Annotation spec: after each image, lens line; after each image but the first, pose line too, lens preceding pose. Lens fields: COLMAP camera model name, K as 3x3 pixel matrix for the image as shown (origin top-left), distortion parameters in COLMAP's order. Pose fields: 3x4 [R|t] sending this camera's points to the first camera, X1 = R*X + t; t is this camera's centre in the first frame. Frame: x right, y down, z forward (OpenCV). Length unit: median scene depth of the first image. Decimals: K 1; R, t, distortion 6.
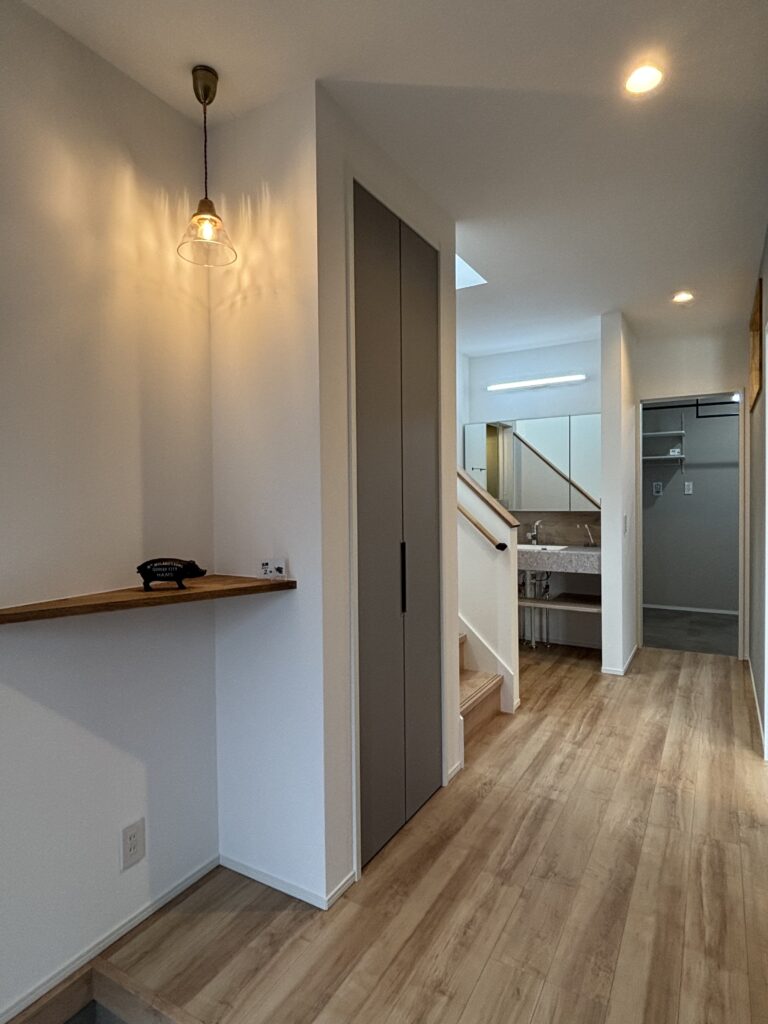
lens RADIAL K [[568.0, 0, 384.1], [0, 568.0, 511.0], [0, 0, 1]] dist [0.002820, 0.000313]
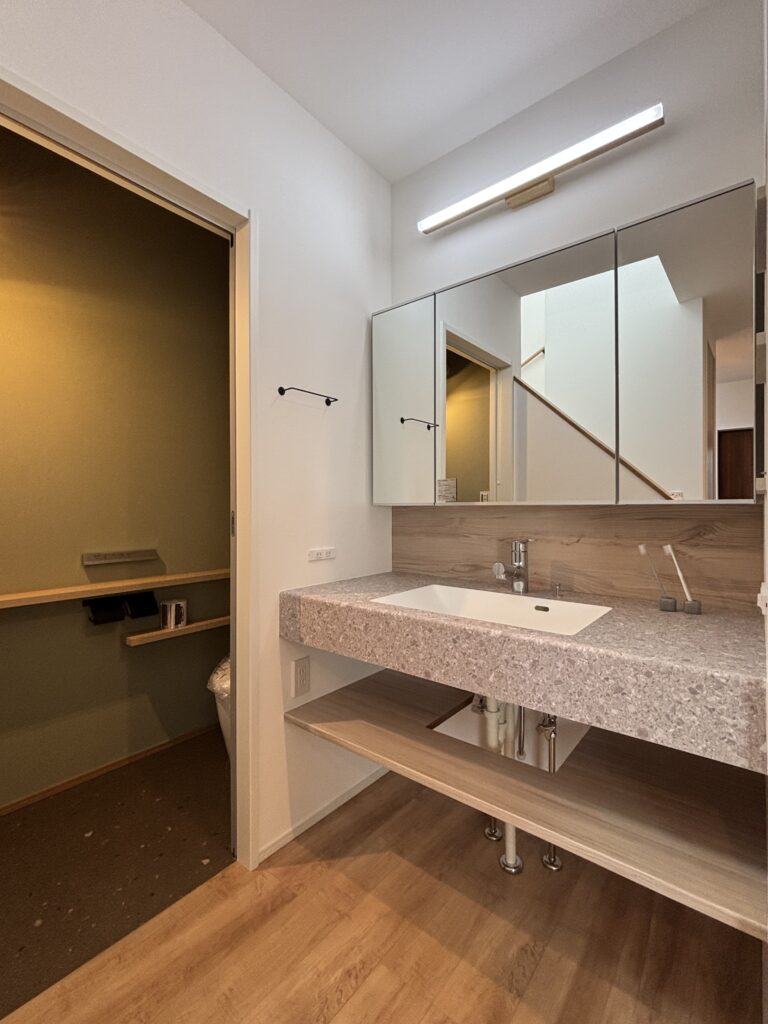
lens RADIAL K [[457.6, 0, 384.0], [0, 457.6, 509.7], [0, 0, 1]] dist [-0.002513, -0.000206]
pose [[0.987901, 0.008829, -0.154835, 0.176089], [-0.011192, 0.999834, -0.014398, 0.006584], [0.154683, 0.015956, 0.987835, 0.538325]]
